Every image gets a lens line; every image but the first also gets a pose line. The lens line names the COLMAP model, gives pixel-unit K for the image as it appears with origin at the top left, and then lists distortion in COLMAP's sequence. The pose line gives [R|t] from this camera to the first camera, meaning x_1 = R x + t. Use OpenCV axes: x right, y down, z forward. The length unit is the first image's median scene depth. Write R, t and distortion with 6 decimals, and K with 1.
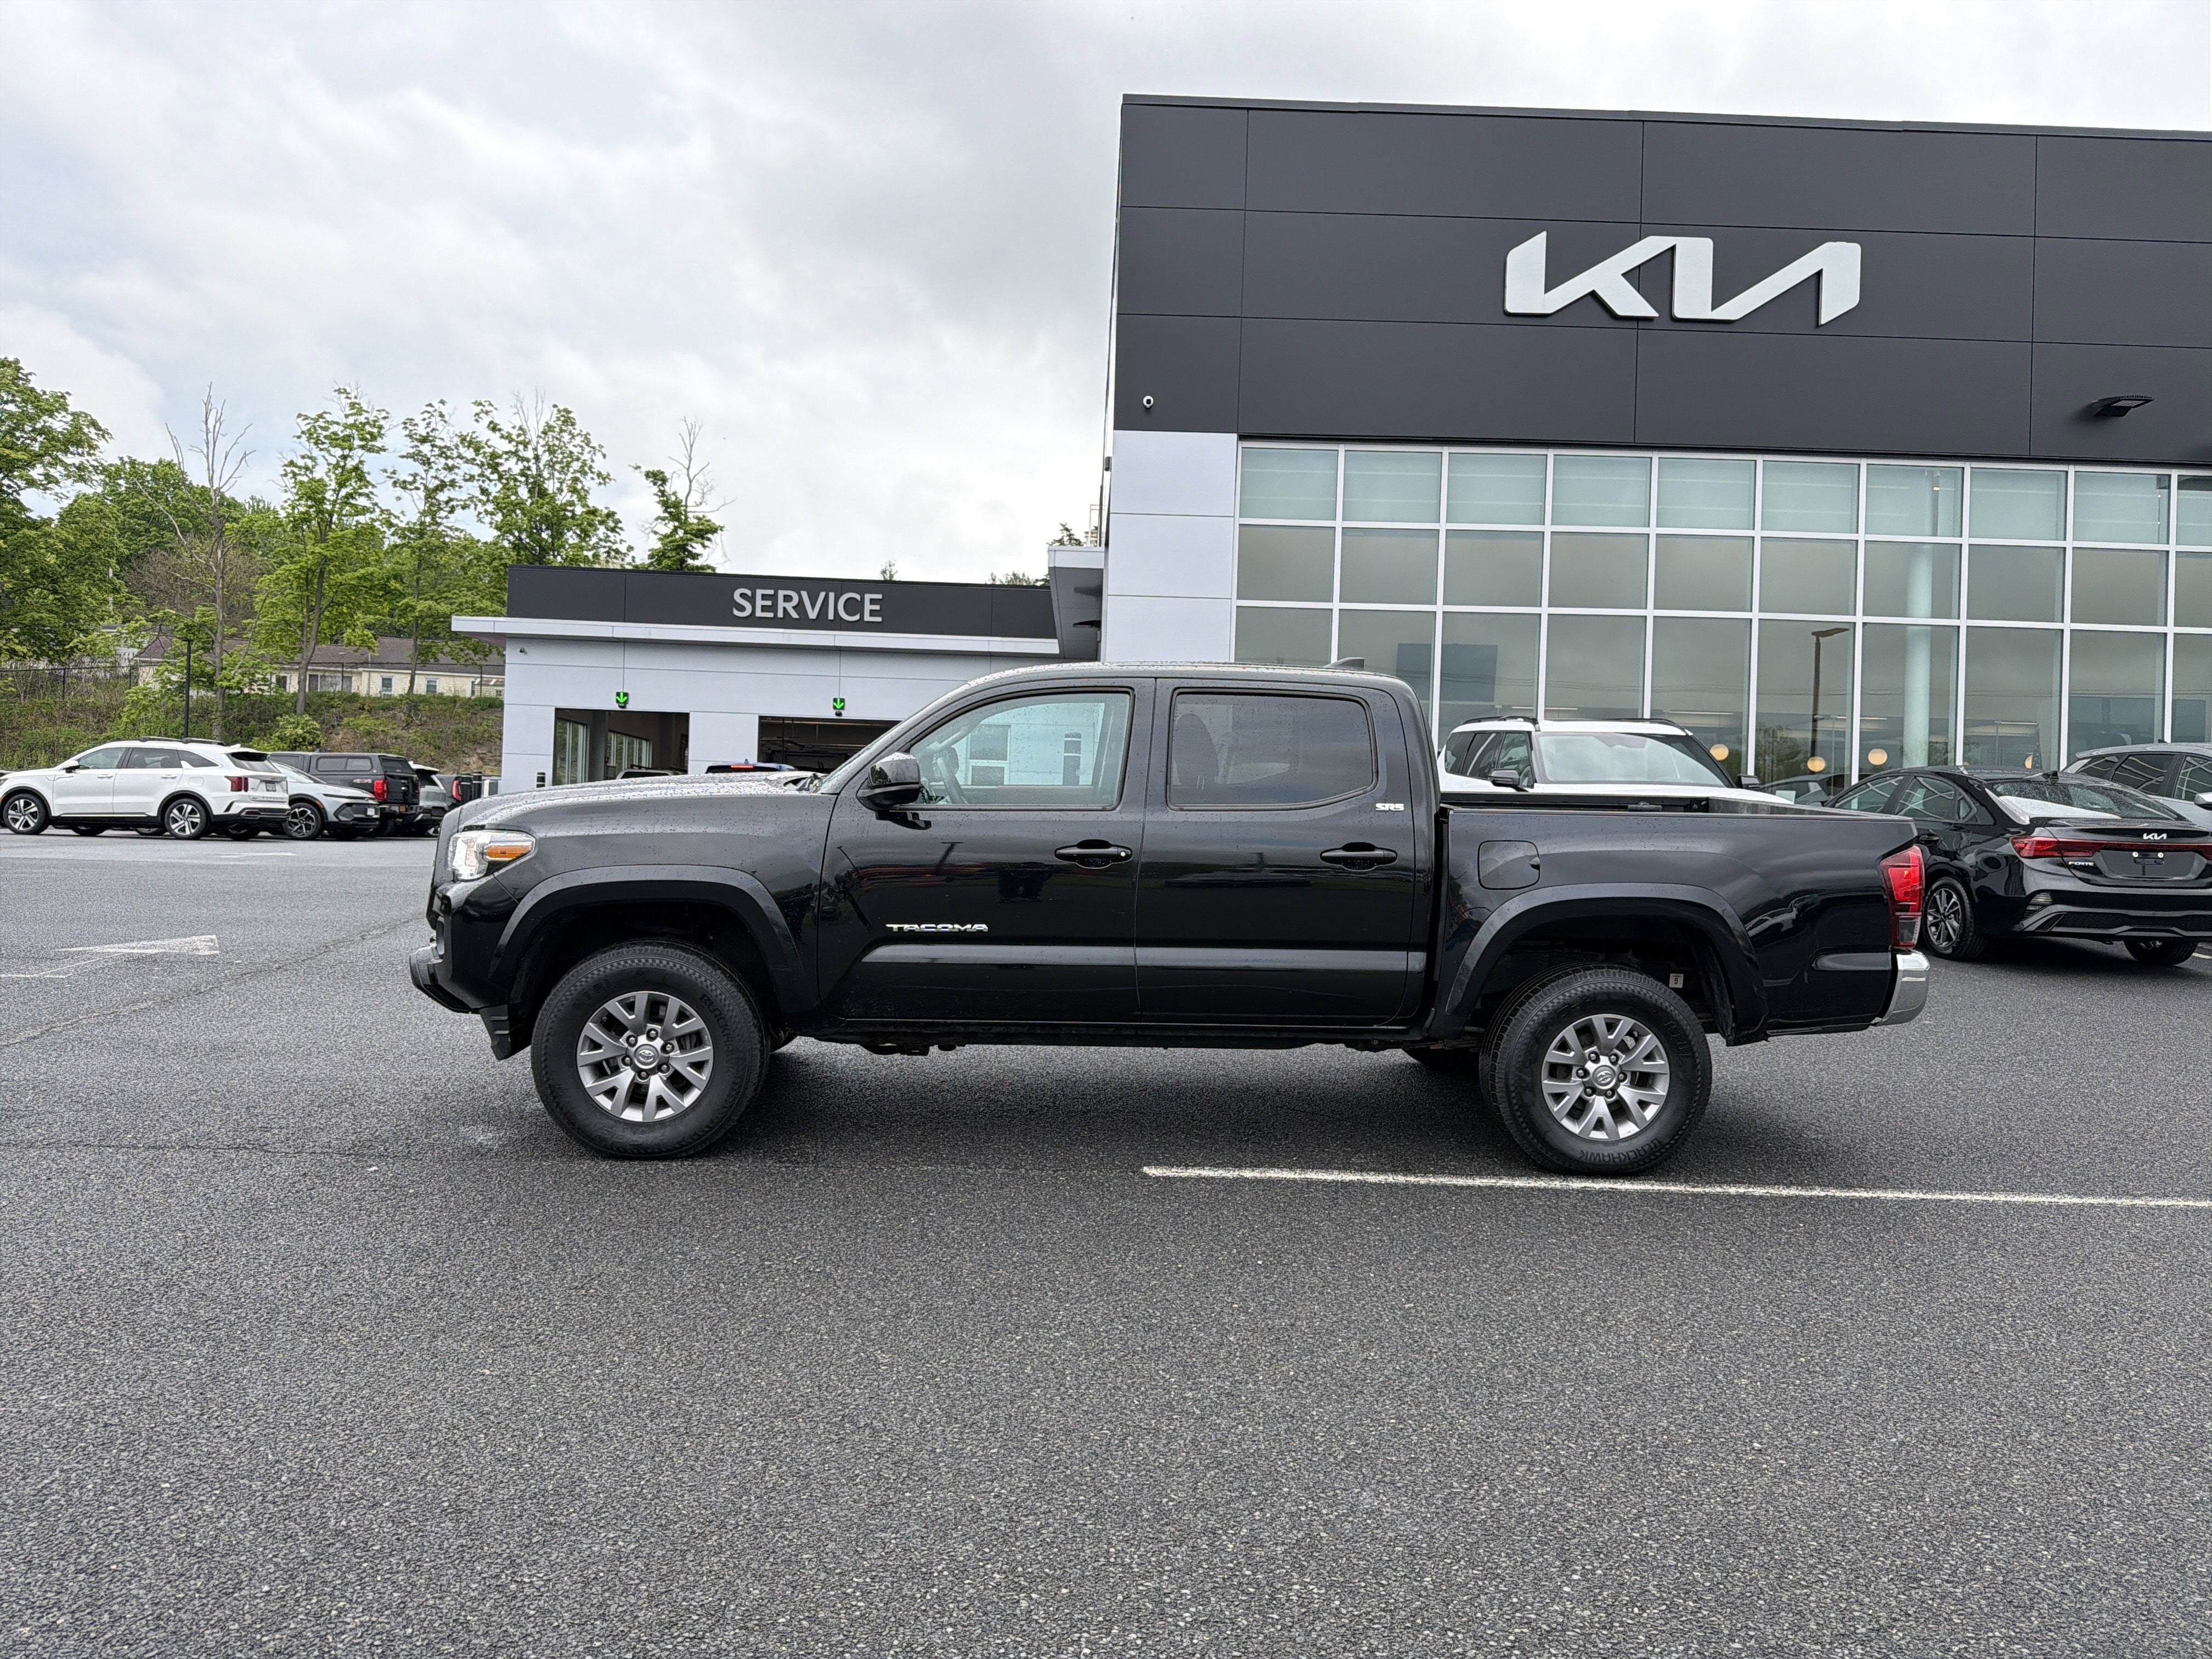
lens RADIAL K [[1602.0, 0, 1108.1], [0, 1602.0, 757.3], [0, 0, 1]] dist [0.072151, -0.171308]
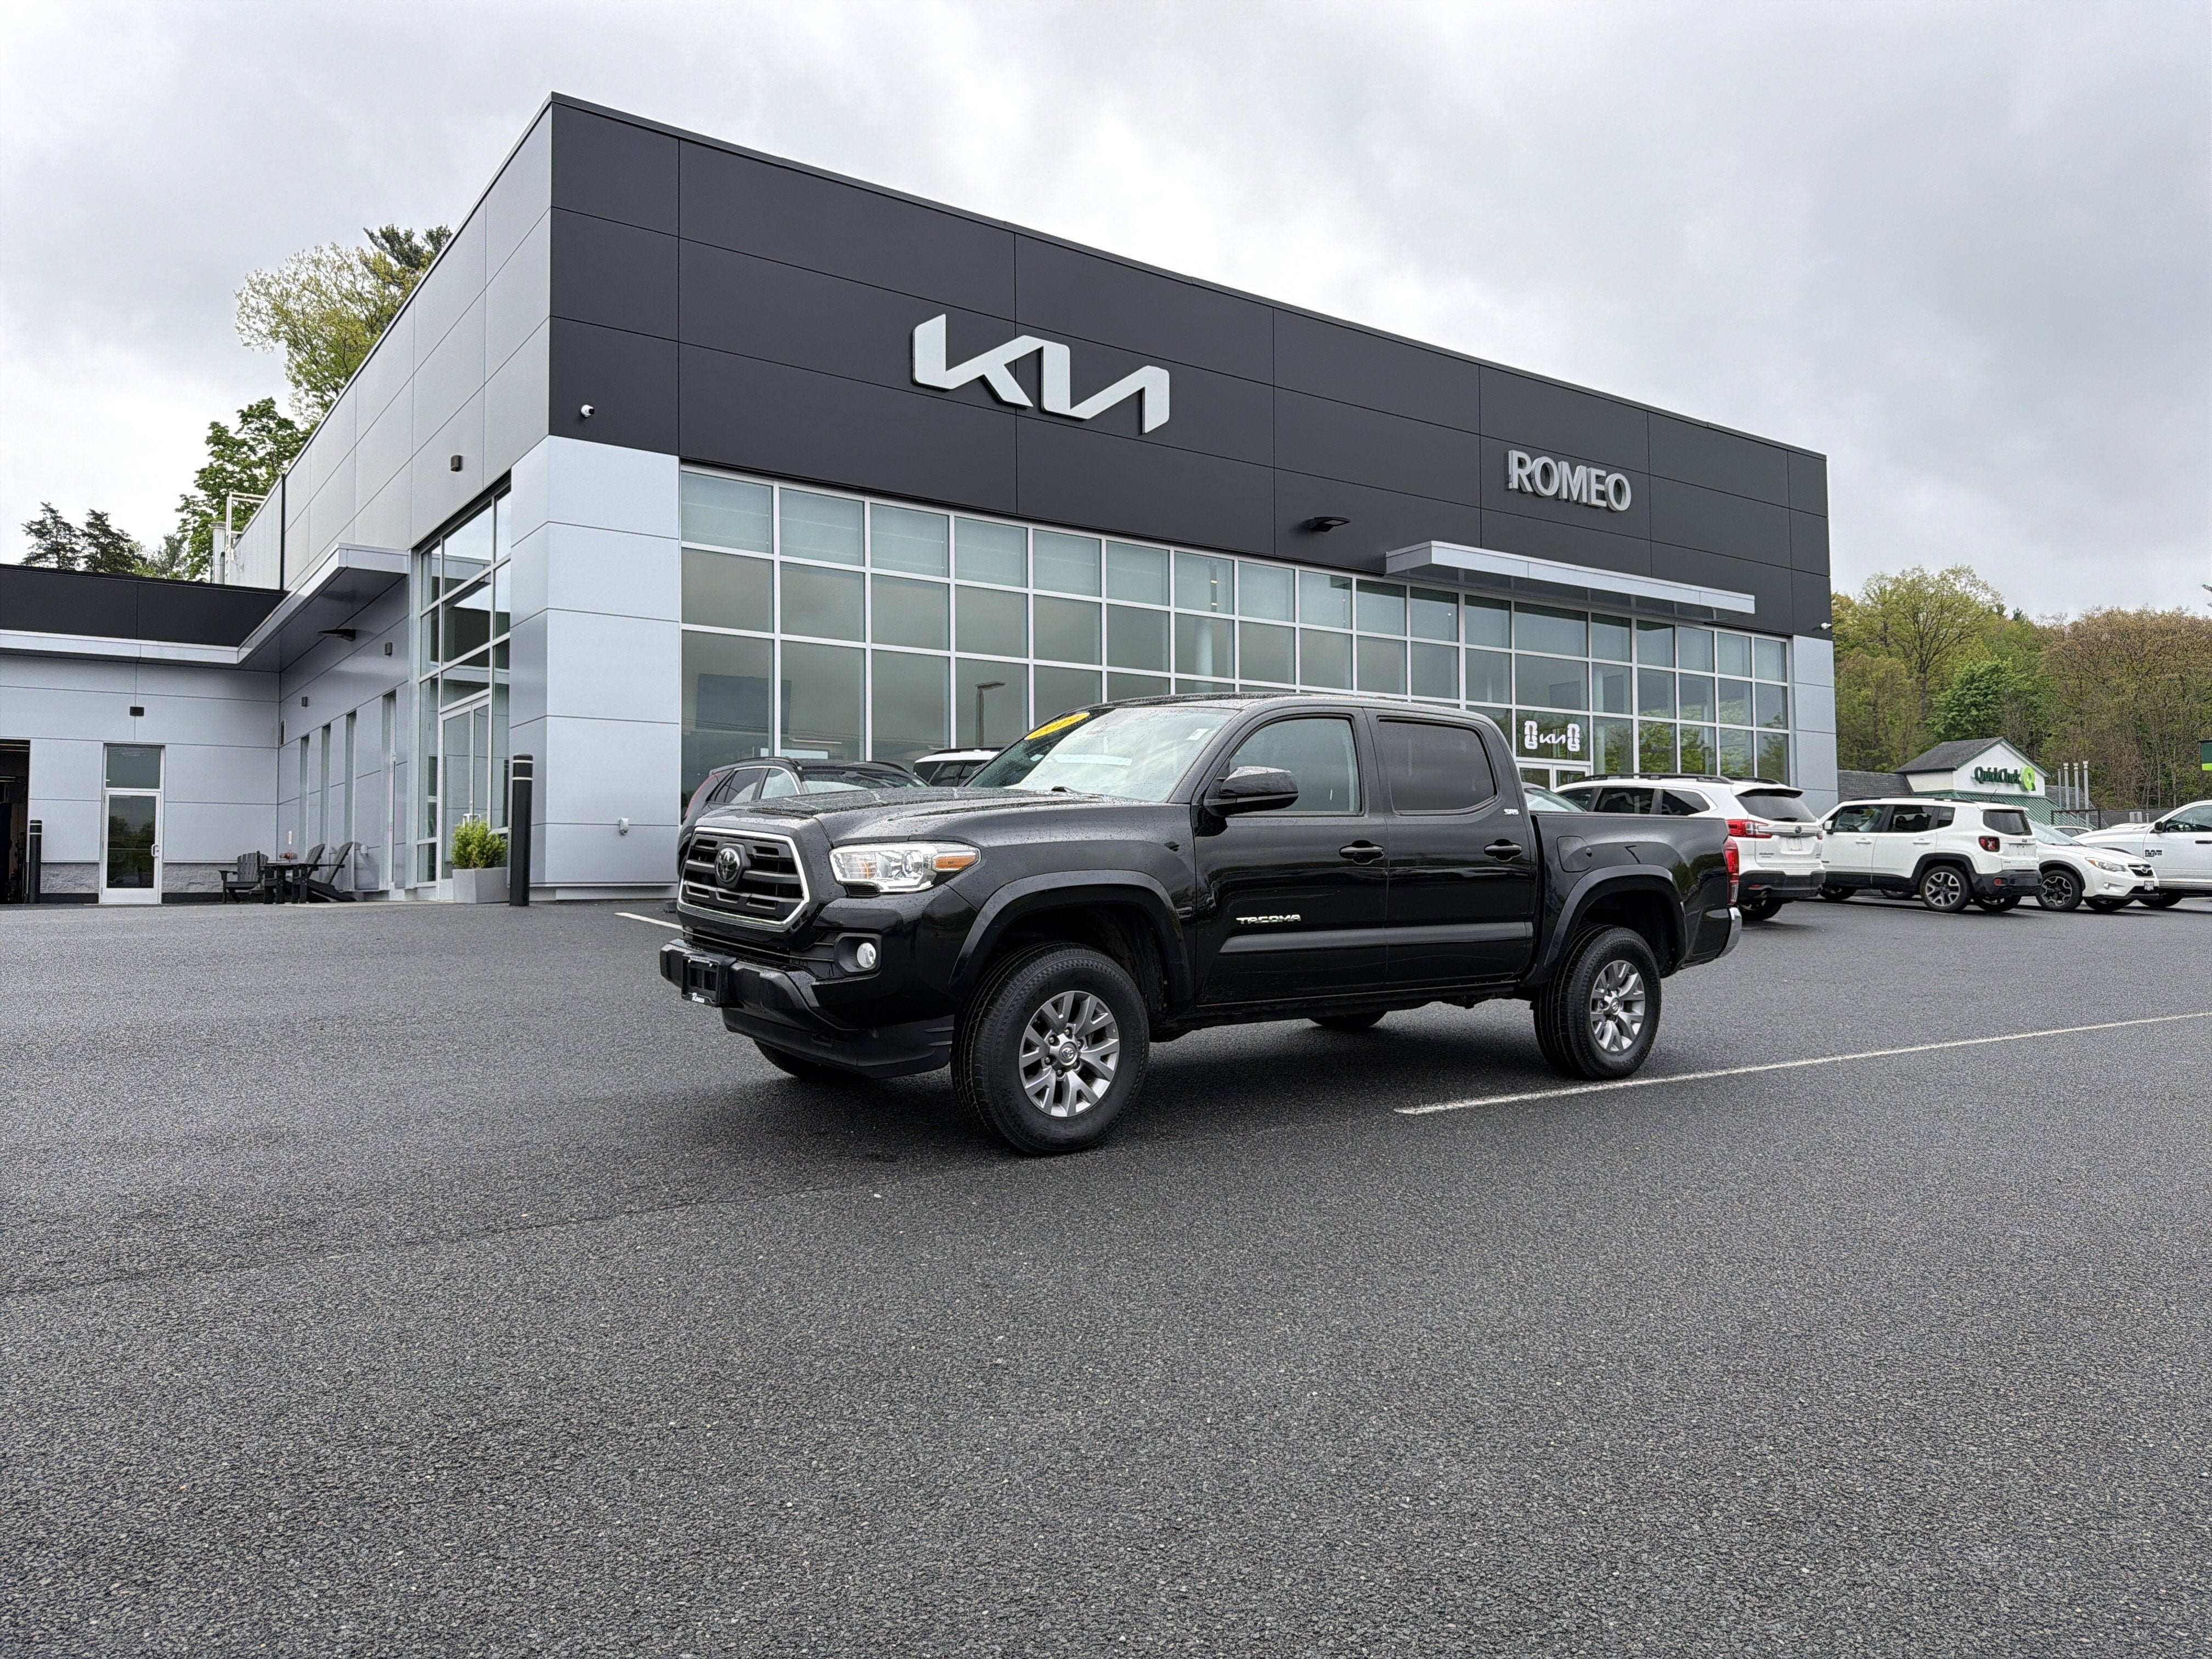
lens RADIAL K [[1545.6, 0, 1251.2], [0, 1545.6, 729.0], [0, 0, 1]] dist [-0.001647, -0.002603]
pose [[0.792754, 0.029651, 0.608820, -0.269788], [-0.005111, 0.999104, -0.042004, 0.005675], [-0.609521, 0.030187, 0.792195, 0.042995]]
